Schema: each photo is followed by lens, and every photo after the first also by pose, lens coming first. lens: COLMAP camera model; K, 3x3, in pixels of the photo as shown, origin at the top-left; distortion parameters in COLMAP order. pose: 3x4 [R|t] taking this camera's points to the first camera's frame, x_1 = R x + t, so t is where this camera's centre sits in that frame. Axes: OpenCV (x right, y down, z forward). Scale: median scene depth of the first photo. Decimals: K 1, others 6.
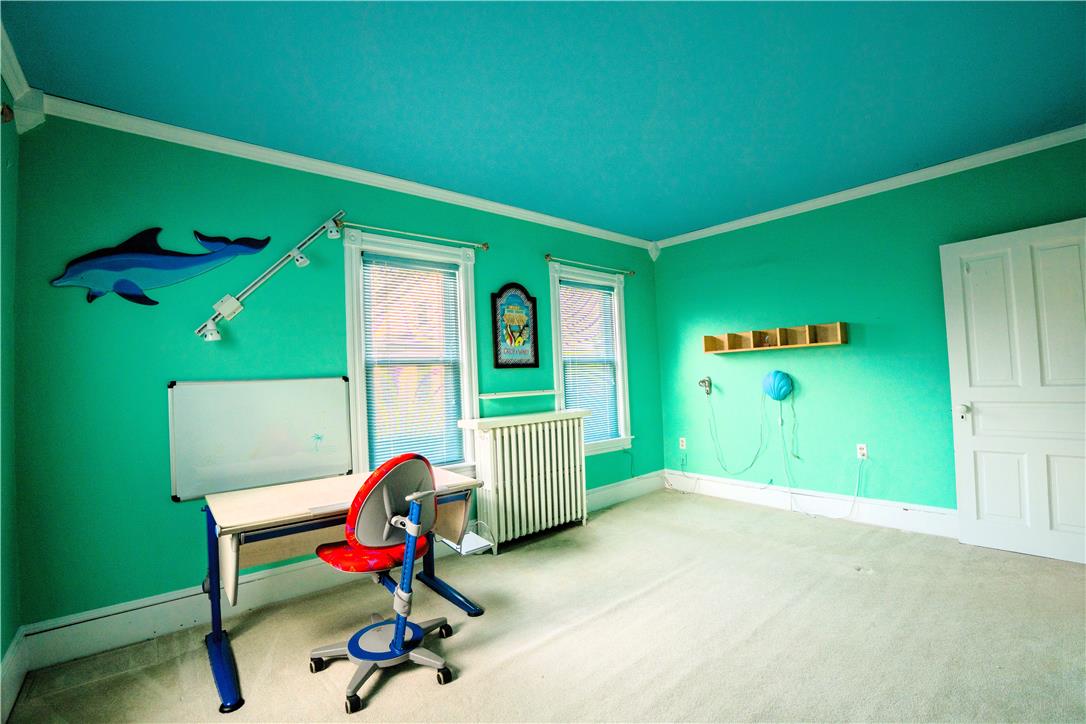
lens RADIAL K [[483.5, 0, 542.3], [0, 483.5, 371.9], [0, 0, 1]] dist [-0.003222, -0.000327]
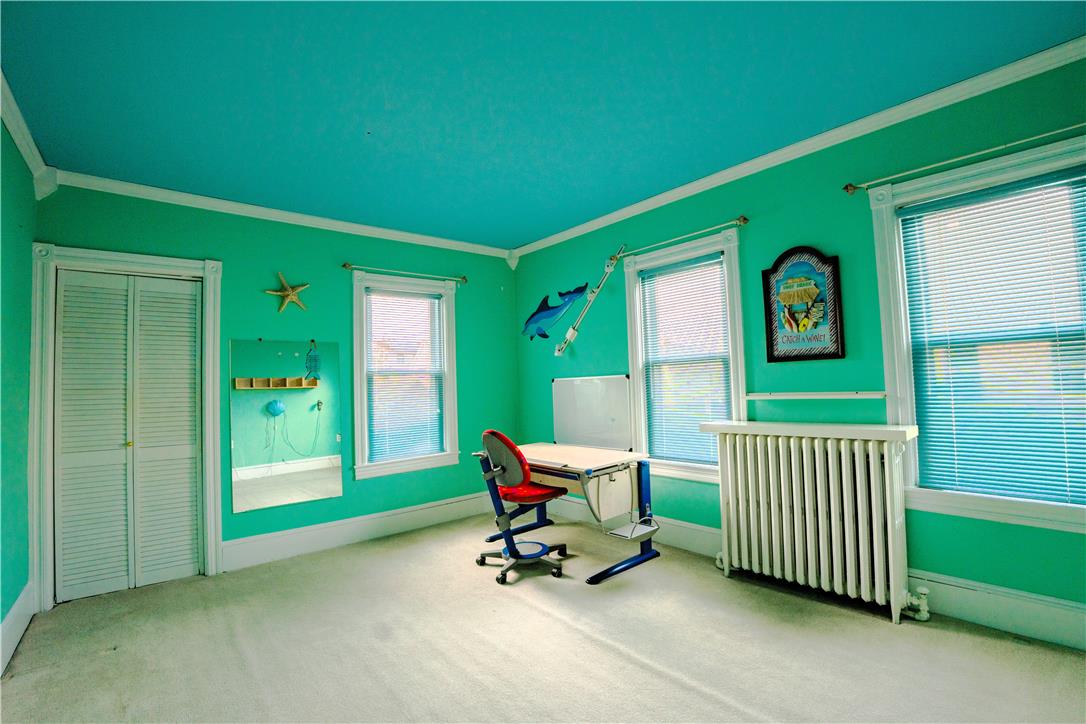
lens RADIAL K [[483.5, 0, 542.3], [0, 483.5, 371.9], [0, 0, 1]] dist [-0.003222, -0.000327]
pose [[0.035536, 0.010342, -0.999315, 0.702001], [0.049246, 0.998714, 0.012087, -0.020236], [0.998154, -0.049641, 0.034981, 0.593077]]
